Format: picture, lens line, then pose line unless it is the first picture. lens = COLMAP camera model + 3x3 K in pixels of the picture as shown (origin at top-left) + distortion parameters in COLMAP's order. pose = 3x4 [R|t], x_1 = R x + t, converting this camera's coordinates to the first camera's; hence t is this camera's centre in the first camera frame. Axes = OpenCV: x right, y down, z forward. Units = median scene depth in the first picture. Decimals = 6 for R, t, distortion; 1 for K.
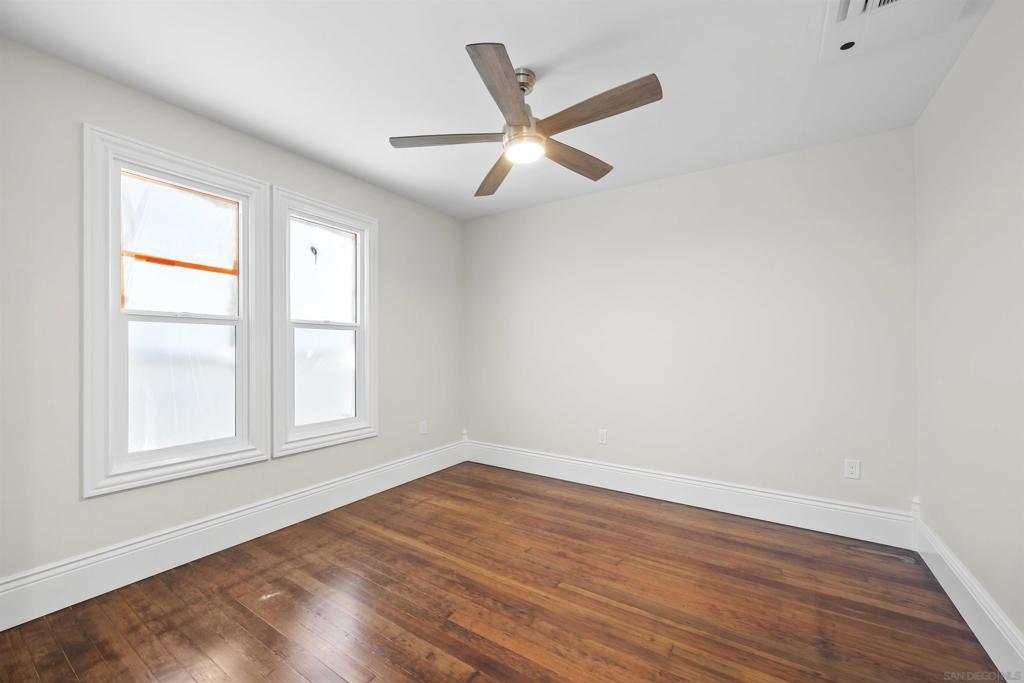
lens RADIAL K [[408.7, 0, 512.1], [0, 408.7, 348.1], [0, 0, 1]] dist [-0.003360, -0.000620]
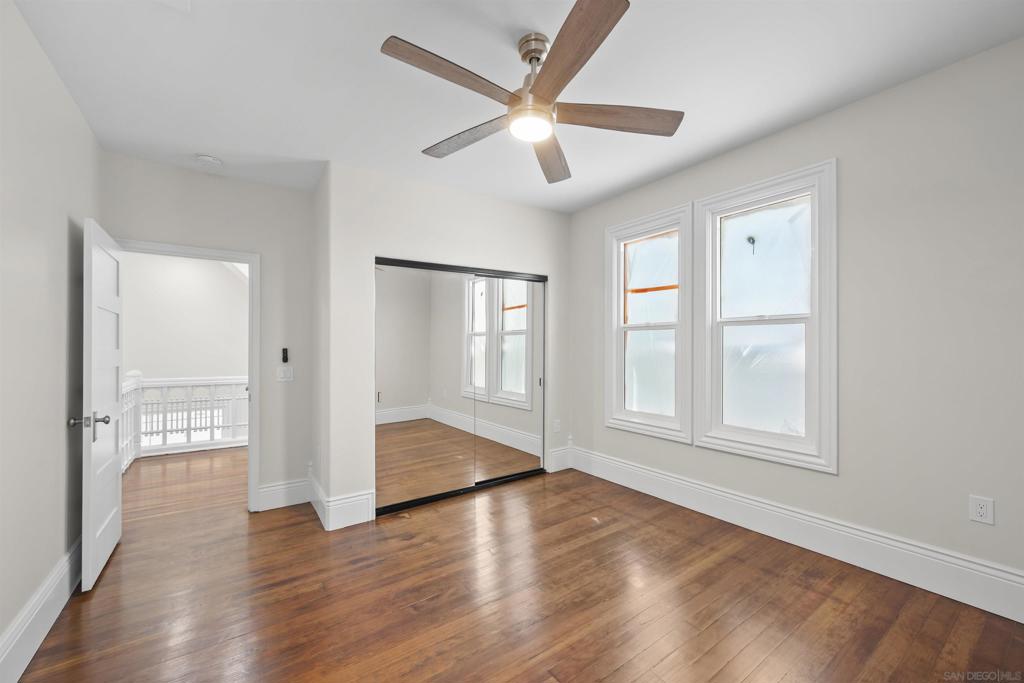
lens RADIAL K [[408.7, 0, 510.2], [0, 408.7, 345.5], [0, 0, 1]] dist [-0.003360, -0.000620]
pose [[-0.386735, -0.002450, -0.922188, 0.660350], [0.005286, 0.999974, -0.004873, -0.001151], [0.922176, -0.006759, -0.386712, 0.991629]]
